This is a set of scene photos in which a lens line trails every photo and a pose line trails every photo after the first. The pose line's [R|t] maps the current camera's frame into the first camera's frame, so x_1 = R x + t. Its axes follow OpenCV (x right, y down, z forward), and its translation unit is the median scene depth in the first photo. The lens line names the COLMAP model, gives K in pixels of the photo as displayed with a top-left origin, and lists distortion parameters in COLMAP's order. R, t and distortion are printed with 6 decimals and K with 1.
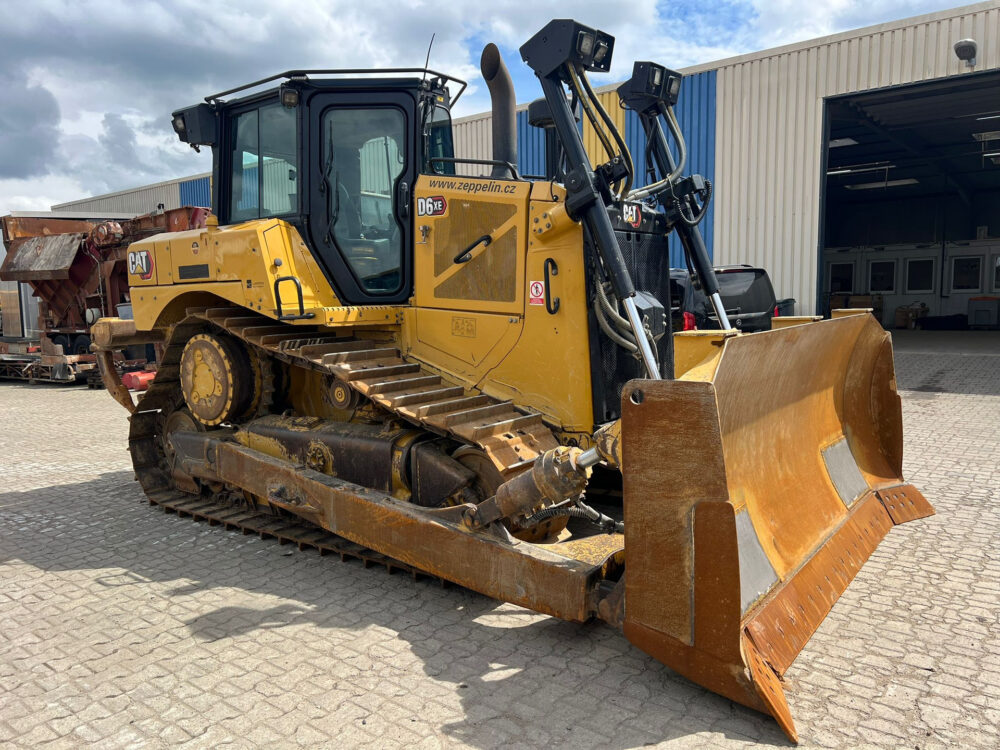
lens RADIAL K [[749.8, 0, 505.1], [0, 749.8, 381.3], [0, 0, 1]] dist [0.059436, -0.066493]
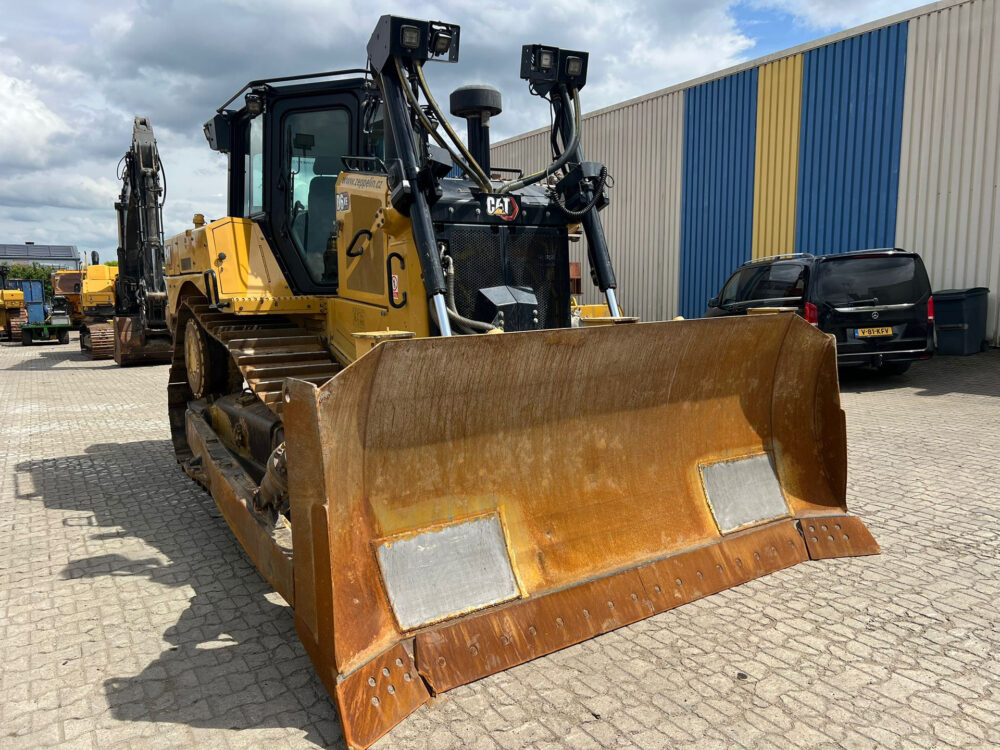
lens RADIAL K [[749.8, 0, 505.1], [0, 749.8, 381.3], [0, 0, 1]] dist [0.059436, -0.066493]
pose [[0.942858, 0.051366, -0.329212, 0.482907], [-0.043389, 0.998560, 0.031535, -0.026680], [0.330358, -0.015448, 0.943729, 0.080751]]
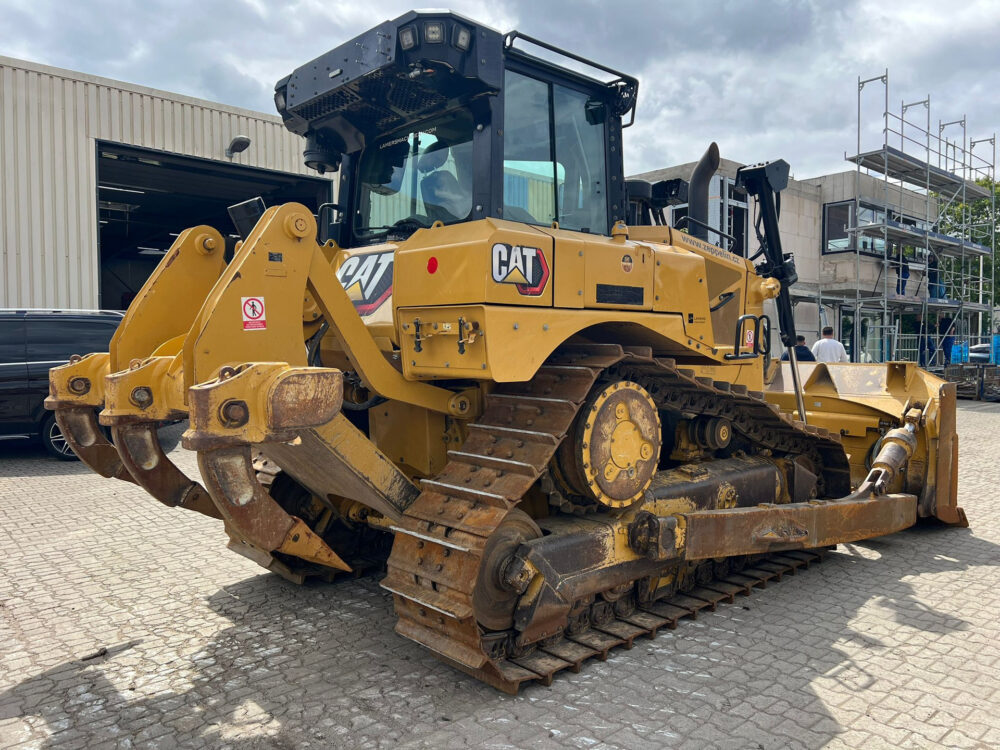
lens RADIAL K [[751.0, 0, 502.7], [0, 751.0, 382.9], [0, 0, 1]] dist [0.069495, -0.074247]
pose [[0.170789, -0.025208, 0.984985, -1.266465], [0.103483, 0.994603, 0.007511, -0.087571], [-0.979858, 0.100646, 0.172476, 1.109613]]
